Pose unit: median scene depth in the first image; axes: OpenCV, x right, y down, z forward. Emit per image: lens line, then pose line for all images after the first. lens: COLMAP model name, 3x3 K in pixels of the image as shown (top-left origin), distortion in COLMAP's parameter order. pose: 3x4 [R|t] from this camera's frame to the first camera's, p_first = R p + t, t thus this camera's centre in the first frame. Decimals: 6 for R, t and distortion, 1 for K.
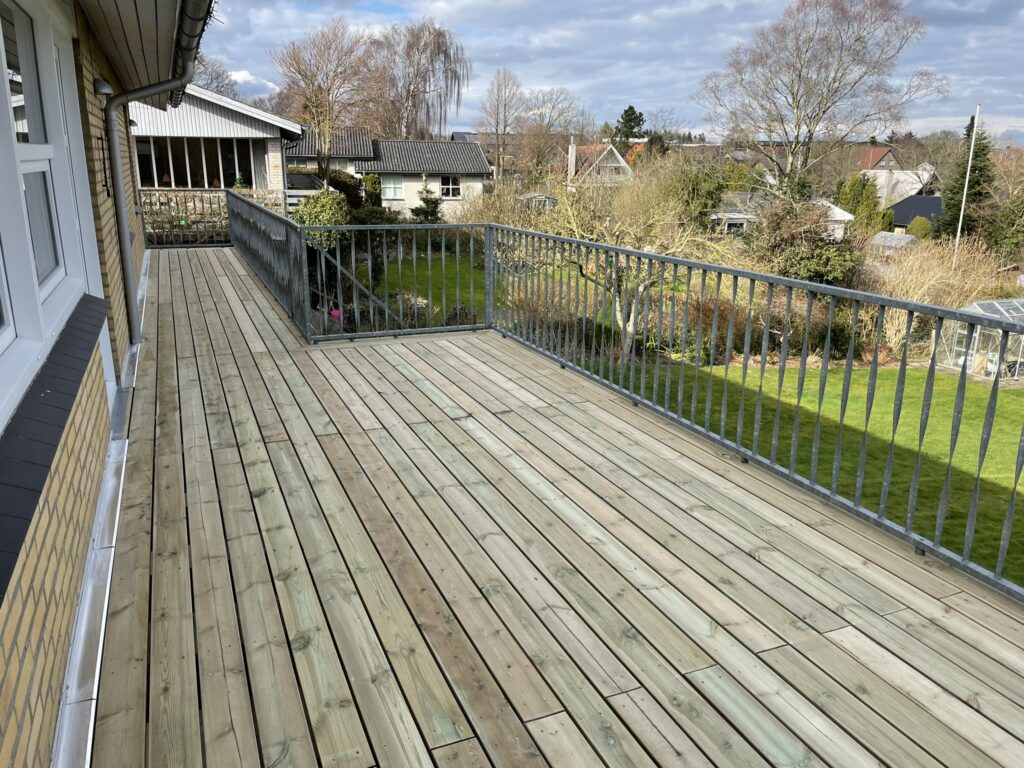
lens RADIAL K [[786.0, 0, 512.0], [0, 786.0, 384.0], [0, 0, 1]] dist [0.050571, -0.011438]
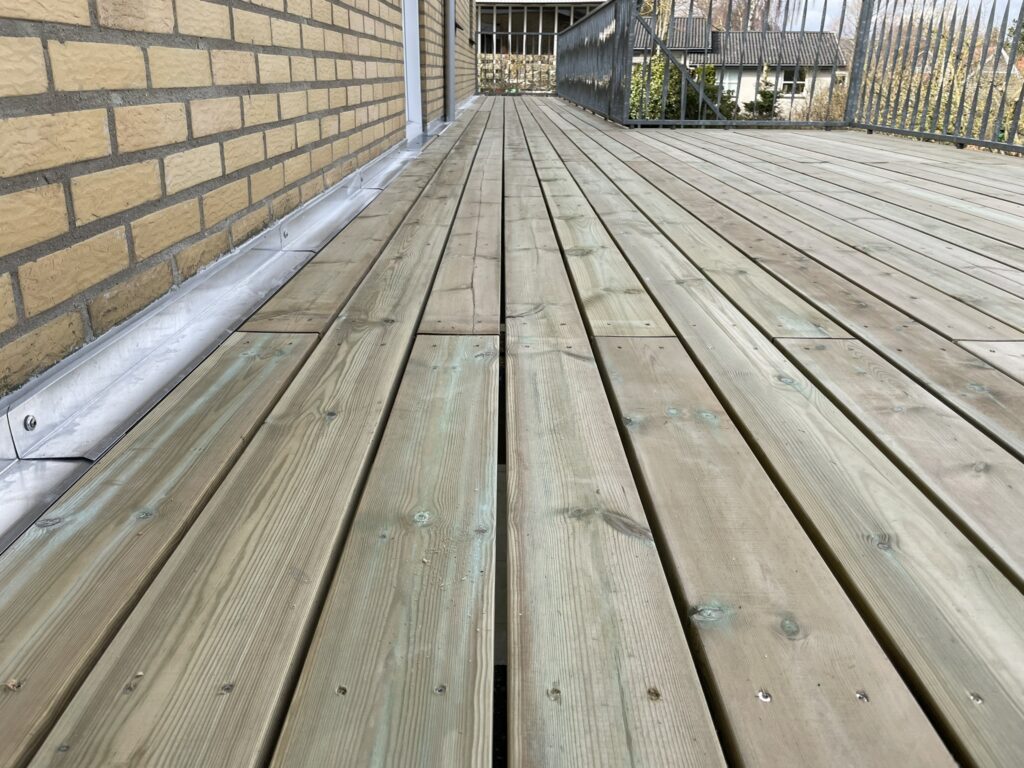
lens RADIAL K [[786.0, 0, 512.0], [0, 786.0, 384.0], [0, 0, 1]] dist [0.050571, -0.011438]
pose [[0.923979, 0.142158, -0.355042, -0.046452], [-0.109137, 0.987757, 0.111472, 0.302312], [0.366542, -0.064250, 0.928181, 0.265540]]
